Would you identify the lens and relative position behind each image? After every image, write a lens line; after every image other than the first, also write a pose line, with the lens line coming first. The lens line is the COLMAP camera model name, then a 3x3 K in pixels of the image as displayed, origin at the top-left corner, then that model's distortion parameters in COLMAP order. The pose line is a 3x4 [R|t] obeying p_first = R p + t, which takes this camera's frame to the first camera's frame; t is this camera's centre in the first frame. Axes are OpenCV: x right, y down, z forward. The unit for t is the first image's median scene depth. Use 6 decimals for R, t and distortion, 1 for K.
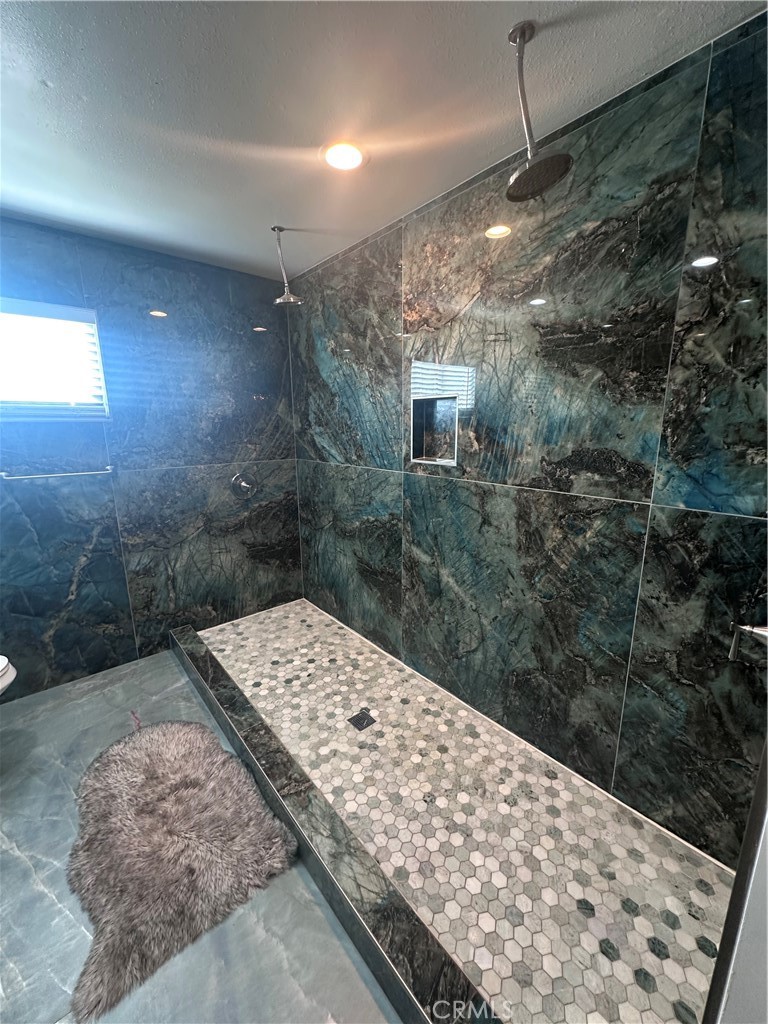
lens RADIAL K [[410.9, 0, 385.0], [0, 410.9, 510.2], [0, 0, 1]] dist [-0.003030, 0.000418]
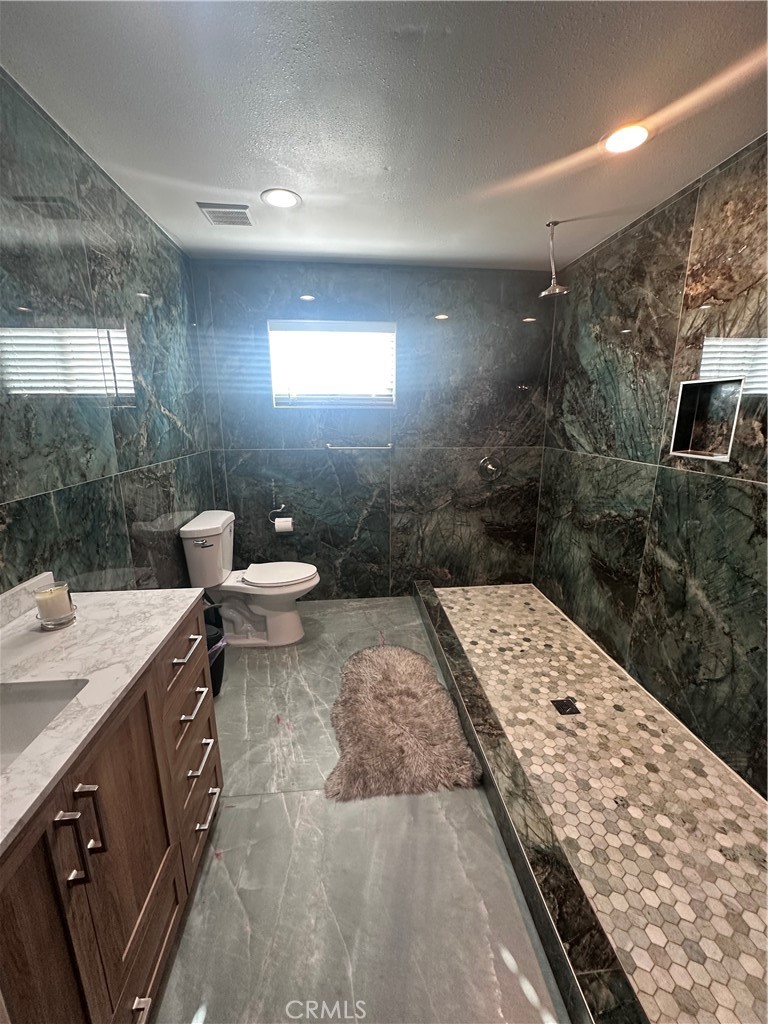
lens RADIAL K [[410.9, 0, 384.2], [0, 410.9, 510.6], [0, 0, 1]] dist [-0.003030, 0.000418]
pose [[0.820649, 0.139591, -0.554121, 0.067850], [-0.126439, 0.990026, 0.062145, 0.027653], [0.557269, 0.019063, 0.830113, -0.093013]]
